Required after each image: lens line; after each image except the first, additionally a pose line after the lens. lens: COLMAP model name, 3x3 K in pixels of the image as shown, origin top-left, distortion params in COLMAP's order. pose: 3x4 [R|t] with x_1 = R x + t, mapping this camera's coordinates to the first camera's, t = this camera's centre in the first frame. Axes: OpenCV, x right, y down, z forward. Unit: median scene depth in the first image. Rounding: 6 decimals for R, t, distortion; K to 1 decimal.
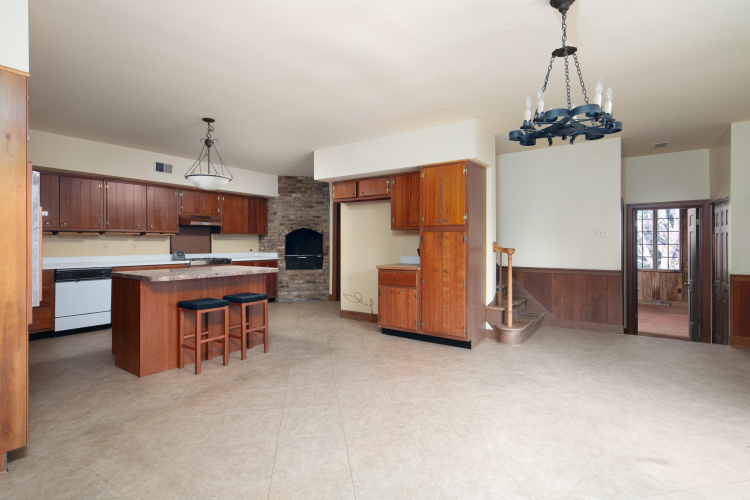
lens RADIAL K [[363.8, 0, 378.7], [0, 363.8, 244.0], [0, 0, 1]] dist [0.007819, -0.002501]
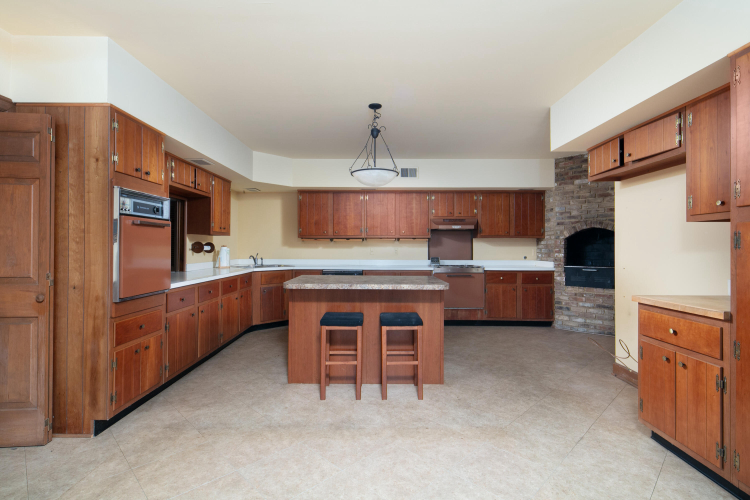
lens RADIAL K [[363.8, 0, 374.2], [0, 363.8, 245.9], [0, 0, 1]] dist [0.007819, -0.002501]
pose [[0.566808, -0.002602, -0.823846, 0.129245], [-0.005969, 0.999956, -0.007265, -0.001228], [0.823828, 0.009035, 0.566767, 0.272190]]
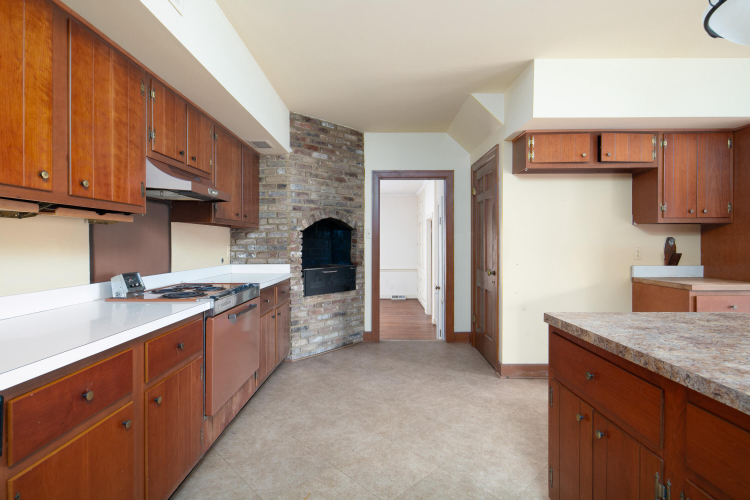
lens RADIAL K [[363.8, 0, 378.0], [0, 363.8, 246.0], [0, 0, 1]] dist [0.007819, -0.002501]
pose [[0.827705, -0.005295, 0.561138, -0.459584], [0.003517, 0.999985, 0.004248, -0.003258], [-0.561152, -0.001542, 0.827711, 0.514274]]
